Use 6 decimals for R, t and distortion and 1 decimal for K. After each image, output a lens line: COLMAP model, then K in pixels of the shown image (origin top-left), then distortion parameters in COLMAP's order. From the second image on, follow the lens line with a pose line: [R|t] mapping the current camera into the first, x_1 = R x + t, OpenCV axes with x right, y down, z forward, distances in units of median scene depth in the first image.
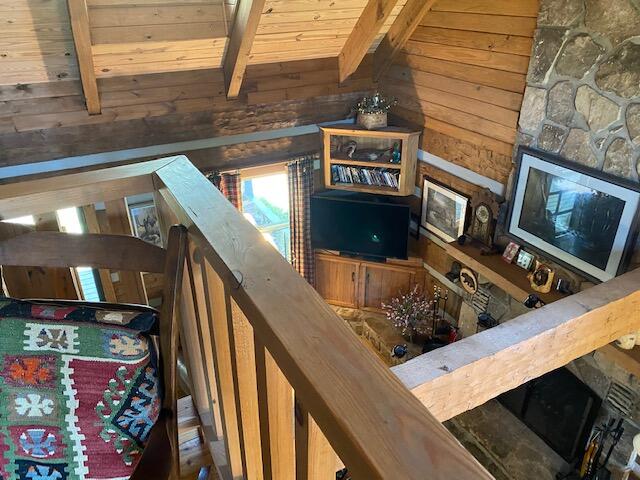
lens RADIAL K [[496.6, 0, 320.1], [0, 496.6, 242.8], [0, 0, 1]] dist [0.039955, -0.044047]
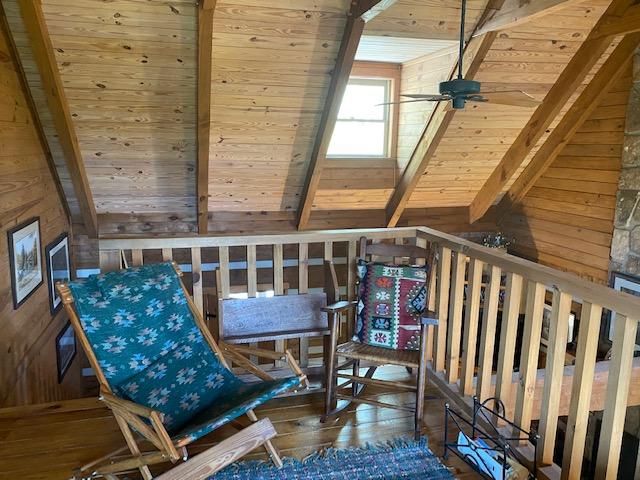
lens RADIAL K [[506.1, 0, 317.7], [0, 506.1, 237.7], [0, 0, 1]] dist [-0.006361, -0.005815]
pose [[0.973299, 0.059143, -0.221792, -0.070278], [-0.123733, 0.949019, -0.289918, 0.200527], [0.193338, 0.309620, 0.930997, -0.417586]]
